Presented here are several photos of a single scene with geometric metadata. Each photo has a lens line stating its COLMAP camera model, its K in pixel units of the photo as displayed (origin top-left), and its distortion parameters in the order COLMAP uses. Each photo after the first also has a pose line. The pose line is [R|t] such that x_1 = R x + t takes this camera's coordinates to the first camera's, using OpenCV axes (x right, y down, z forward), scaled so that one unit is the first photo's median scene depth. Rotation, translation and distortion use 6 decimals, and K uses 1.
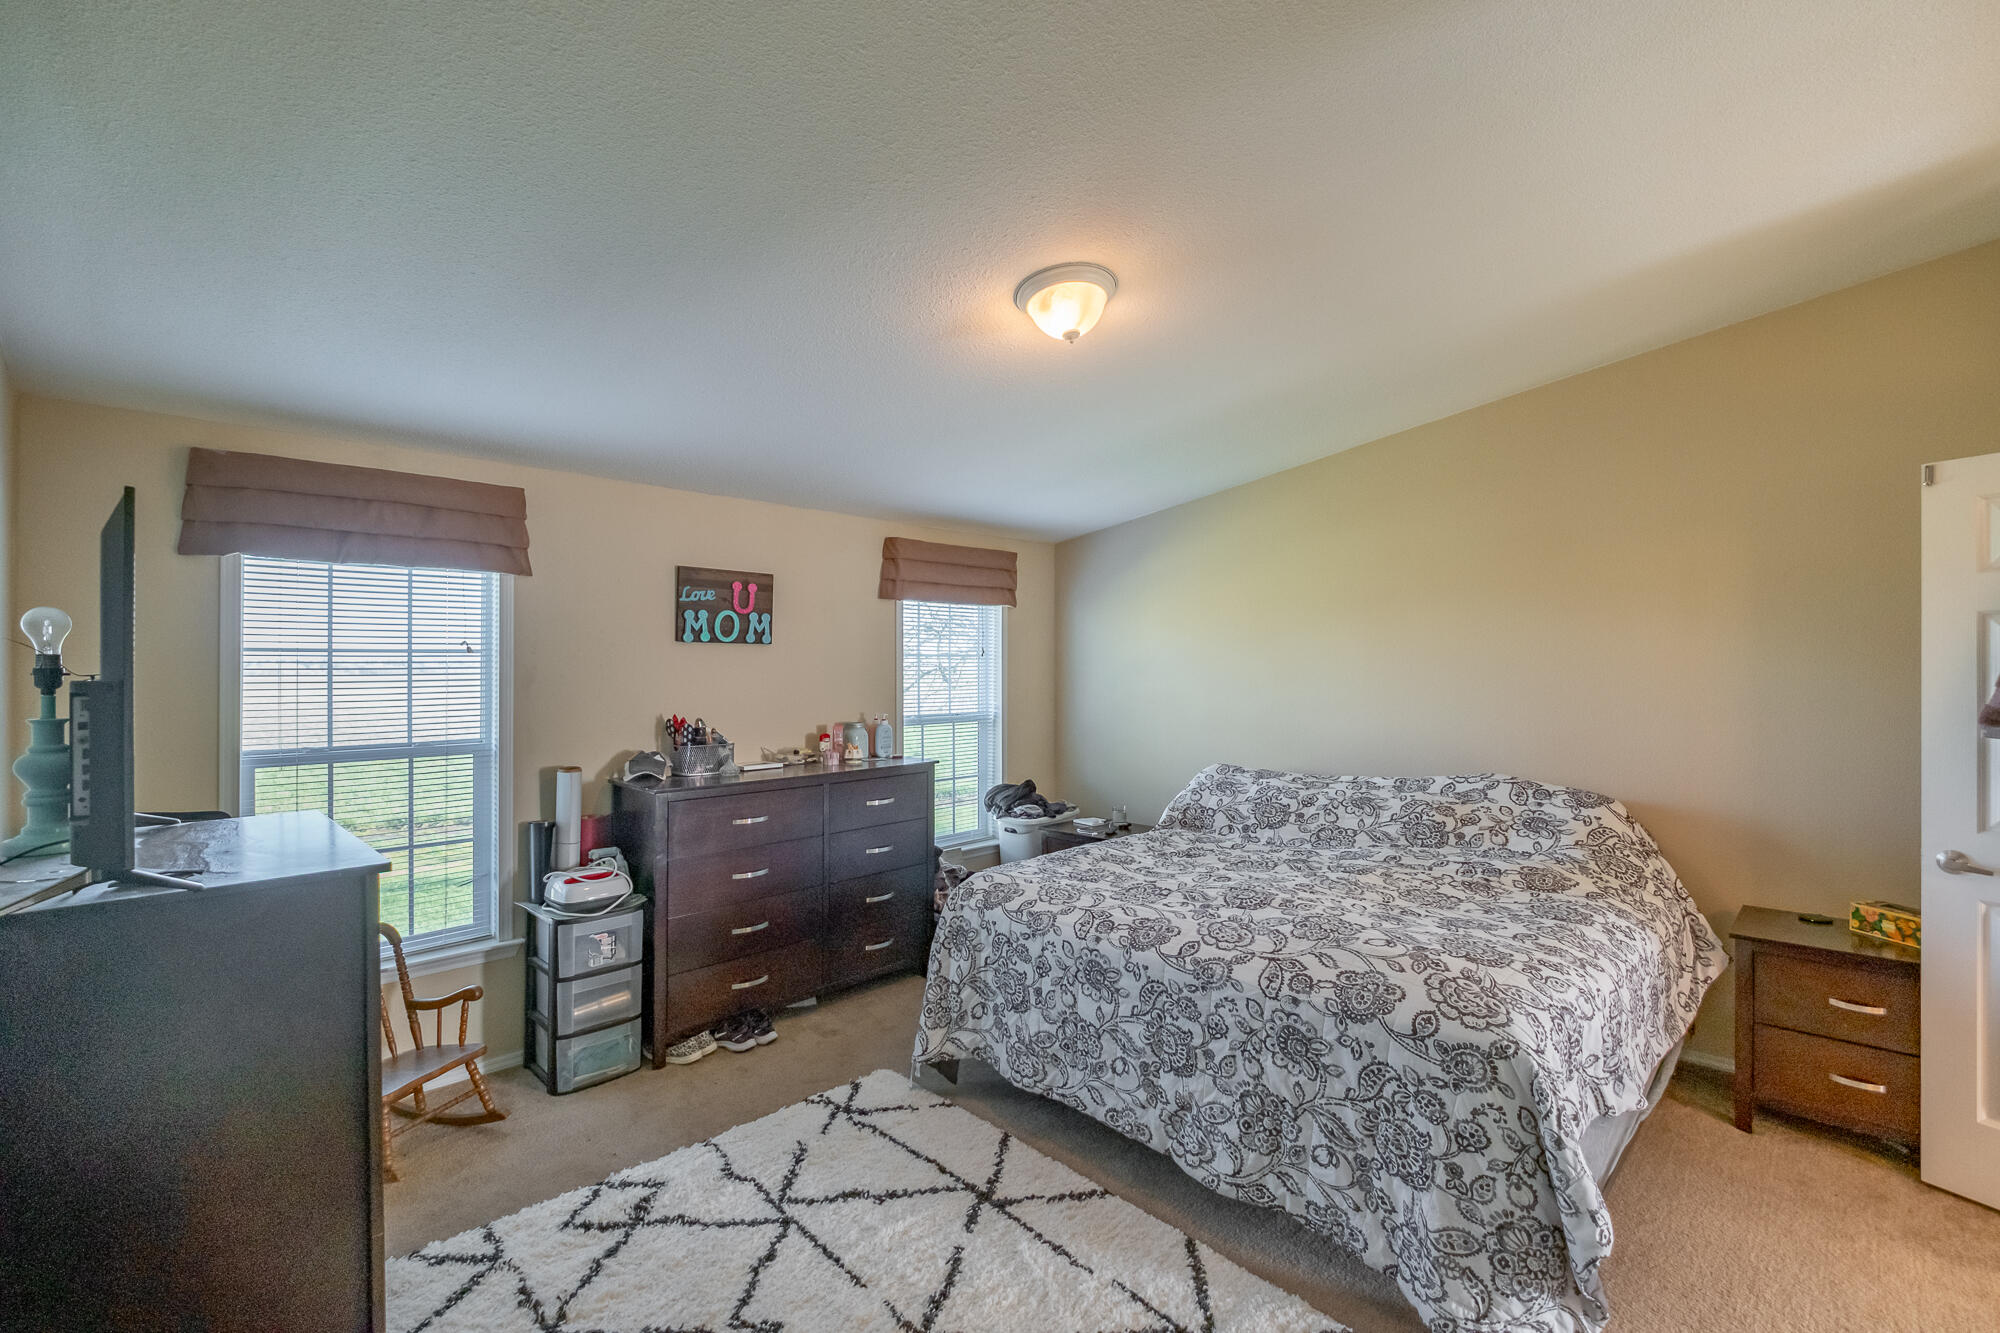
lens RADIAL K [[886.3, 0, 1000.0], [0, 886.3, 666.5], [0, 0, 1]] dist [-0.000278, -0.000118]
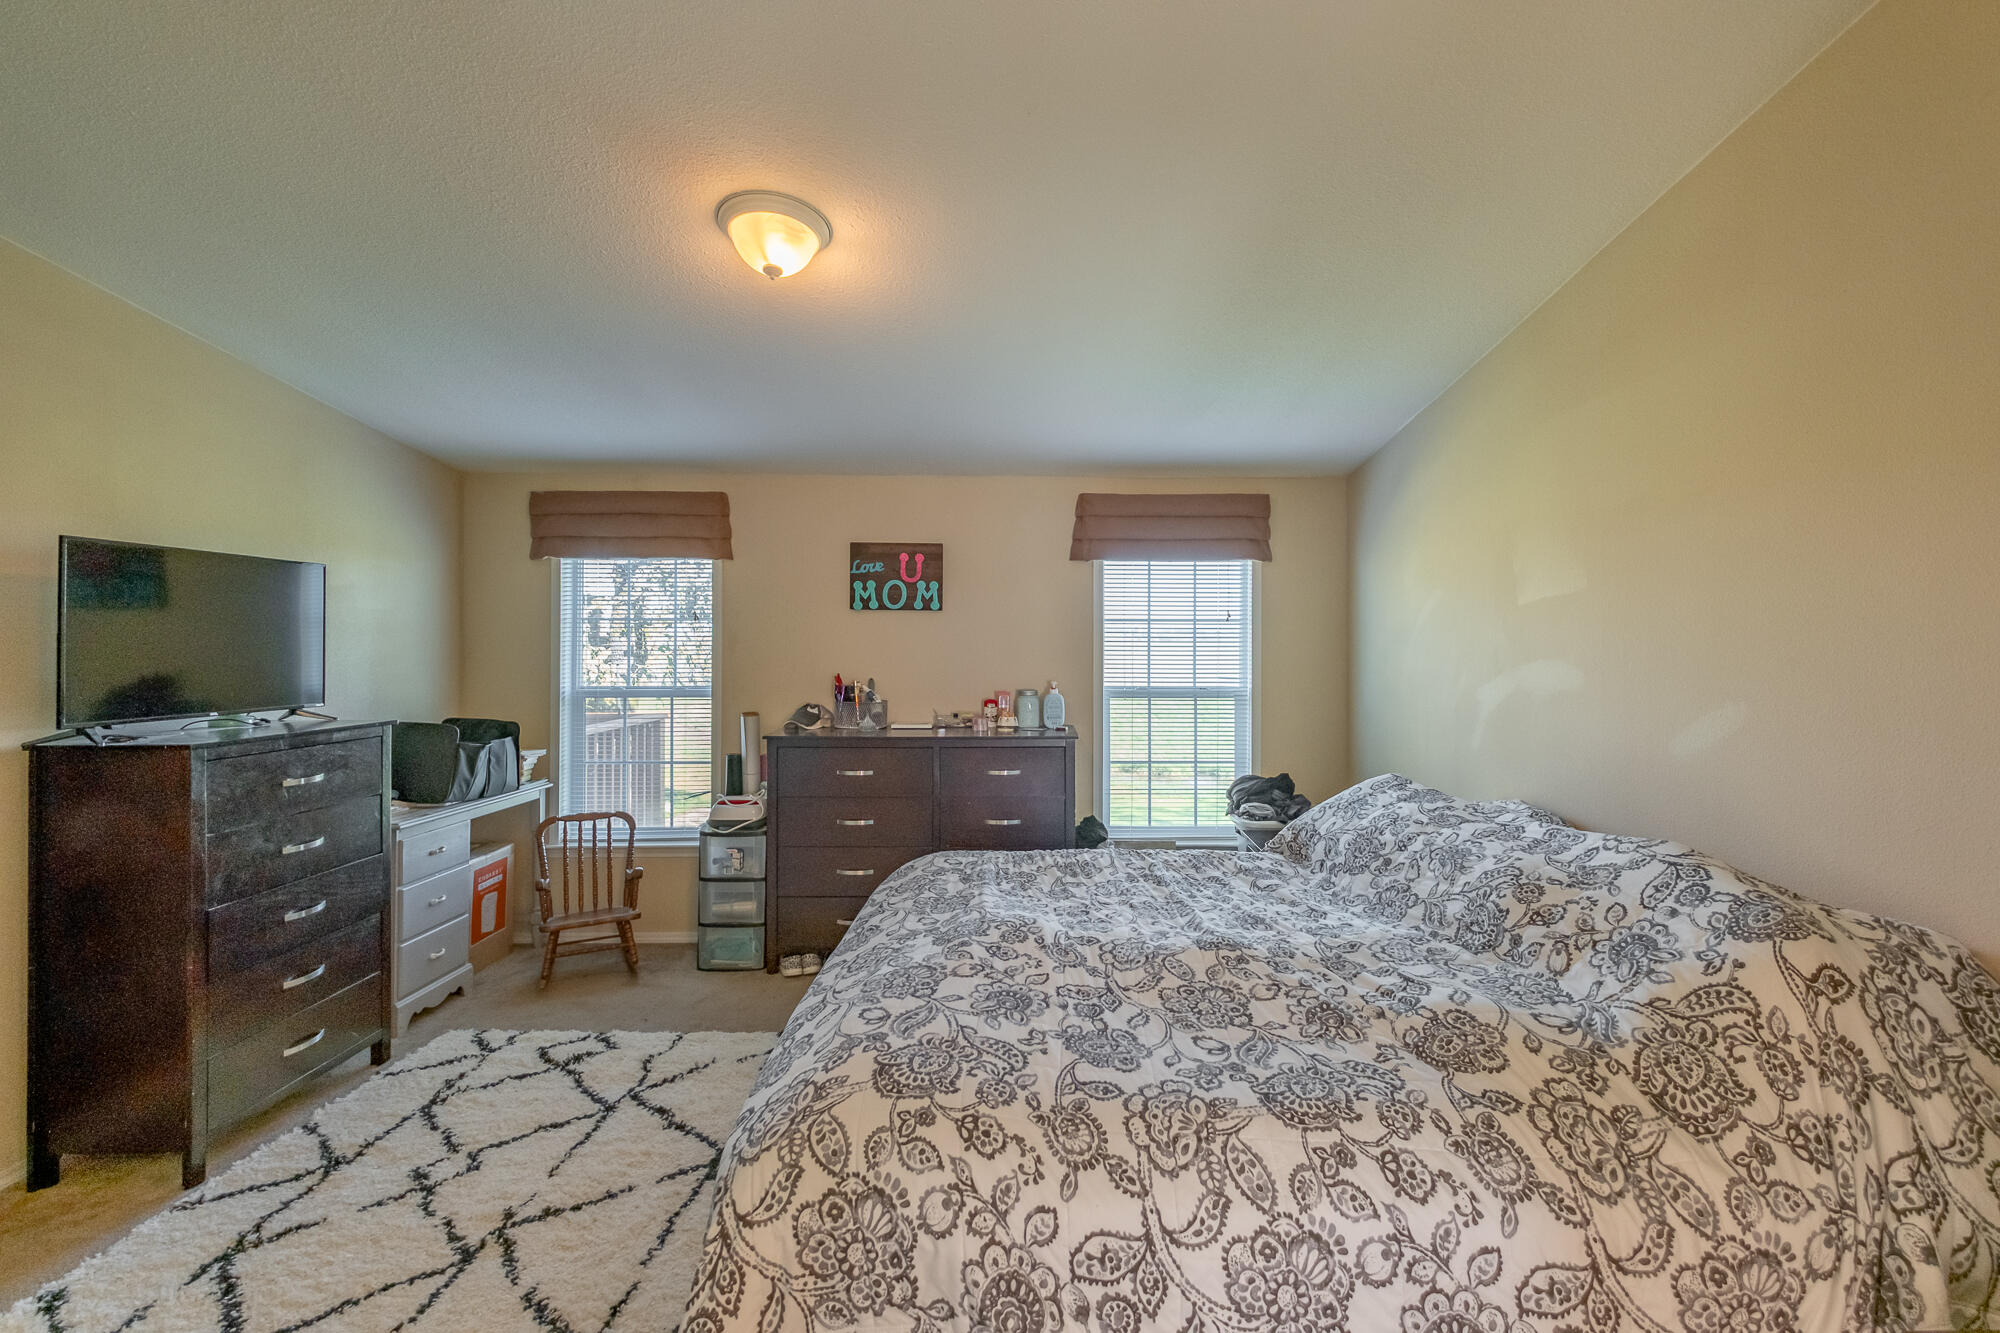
lens RADIAL K [[897.7, 0, 999.2], [0, 897.7, 633.4], [0, 0, 1]] dist [0.003752, 0.000325]
pose [[0.711136, 0.003174, -0.703047, 0.571758], [-0.005867, 0.999982, -0.001420, 0.003192], [0.703030, 0.005135, 0.711142, 0.315630]]
